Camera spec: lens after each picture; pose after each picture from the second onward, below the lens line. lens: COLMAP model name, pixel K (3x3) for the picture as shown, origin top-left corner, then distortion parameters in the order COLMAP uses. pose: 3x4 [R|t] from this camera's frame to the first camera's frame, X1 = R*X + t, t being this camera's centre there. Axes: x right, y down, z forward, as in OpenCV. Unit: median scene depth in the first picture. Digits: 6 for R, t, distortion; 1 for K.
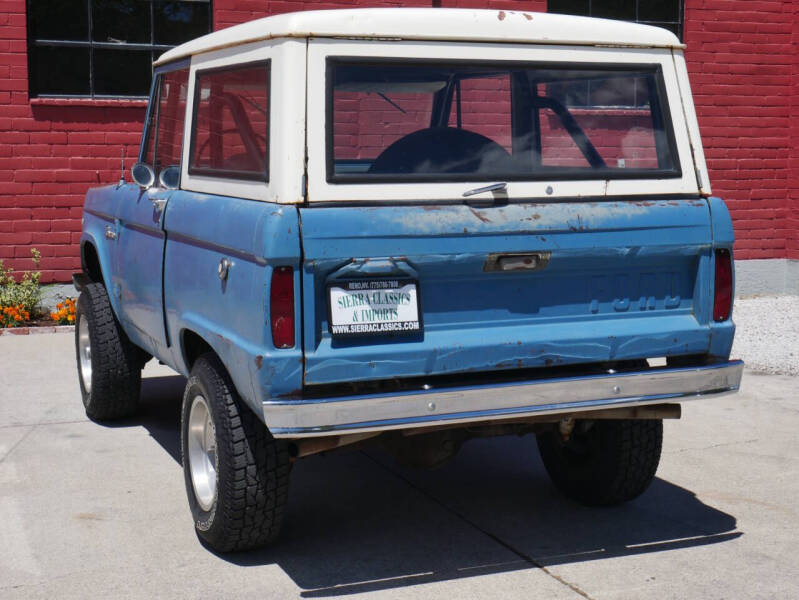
lens RADIAL K [[1220.2, 0, 382.1], [0, 1220.2, 299.9], [0, 0, 1]] dist [0.000172, -0.001979]
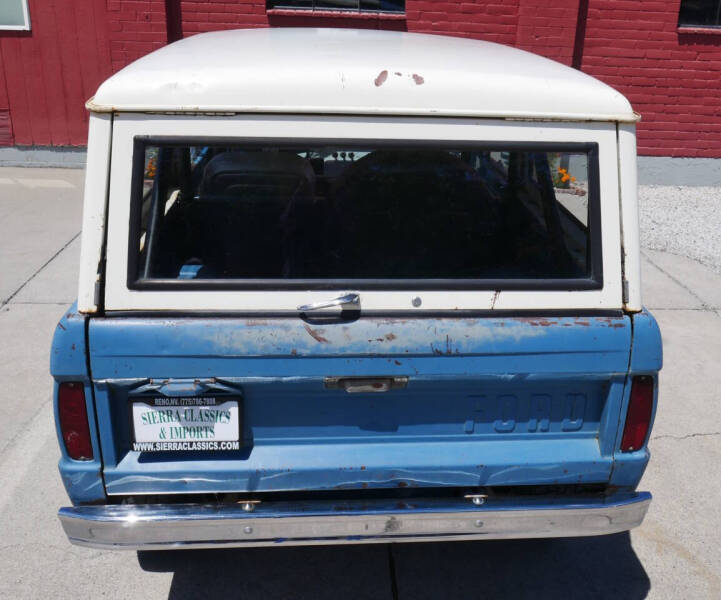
lens RADIAL K [[742.3, 0, 387.3], [0, 742.3, 279.6], [0, 0, 1]] dist [-0.032731, 0.008194]
pose [[0.956976, 0.135916, -0.256368, 0.247267], [-0.071202, 0.966494, 0.246615, -0.229541], [0.281297, -0.217751, 0.934589, 0.529405]]
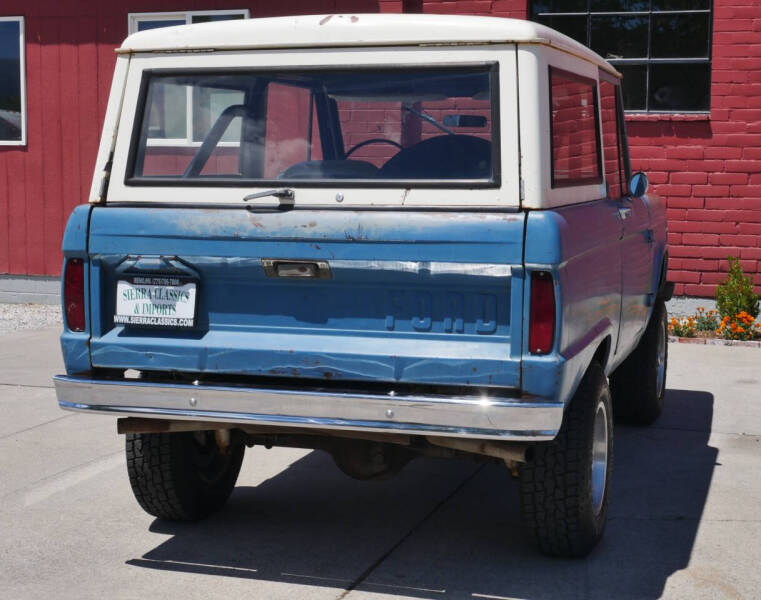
lens RADIAL K [[1226.2, 0, 423.5], [0, 1226.2, 300.7], [0, 0, 1]] dist [-0.007448, -0.072209]
pose [[0.793815, 0.073162, -0.603743, 0.787659], [-0.082060, 0.996544, 0.012869, -0.026863], [0.602598, 0.039328, 0.797075, 0.271800]]
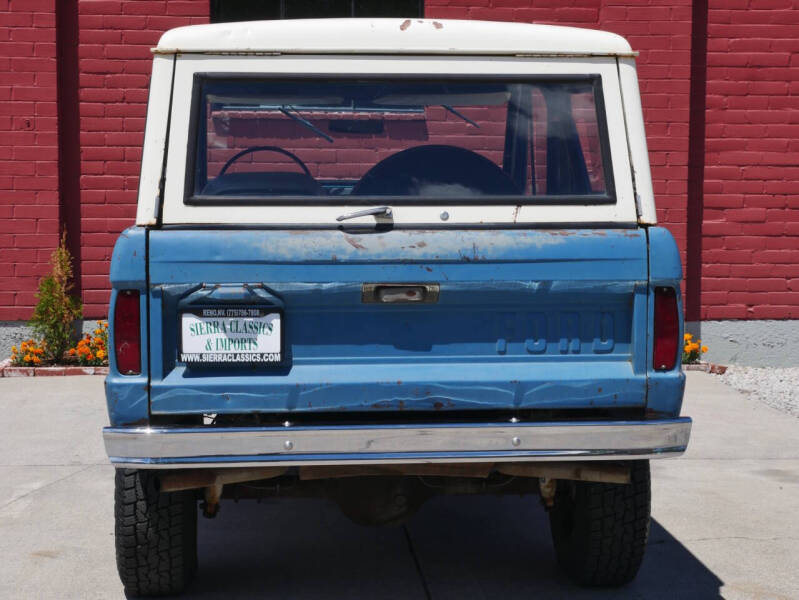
lens RADIAL K [[1549.9, 0, 399.5], [0, 1549.9, 300.0], [0, 0, 1]] dist [0.027710, 0.344804]
pose [[0.959768, 0.028415, -0.279354, 0.431817], [-0.039091, 0.998700, -0.032720, 0.011647], [0.278061, 0.042323, 0.959631, -0.112710]]
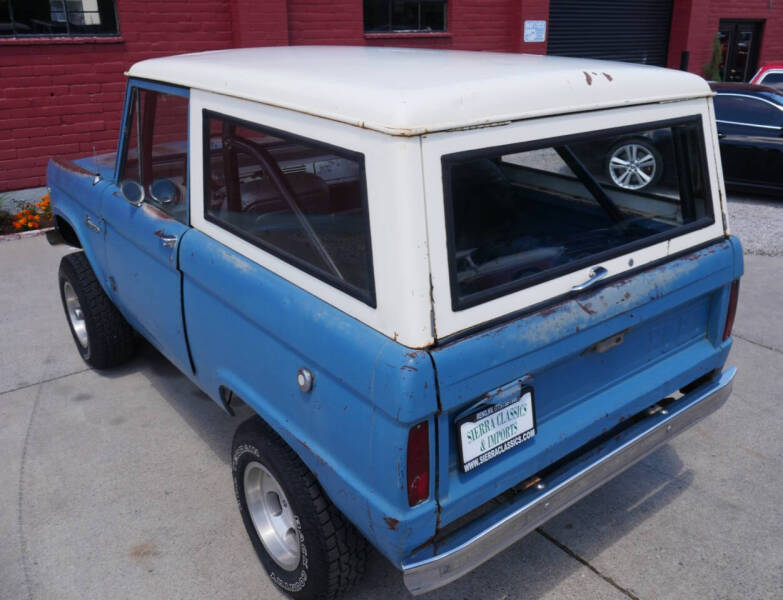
lens RADIAL K [[684.1, 0, 414.3], [0, 684.1, 279.8], [0, 0, 1]] dist [-0.030113, 0.019766]
pose [[0.955422, -0.106000, 0.275560, -0.186980], [0.037106, 0.969037, 0.244110, -0.219701], [-0.292904, -0.223003, 0.929773, 0.537058]]
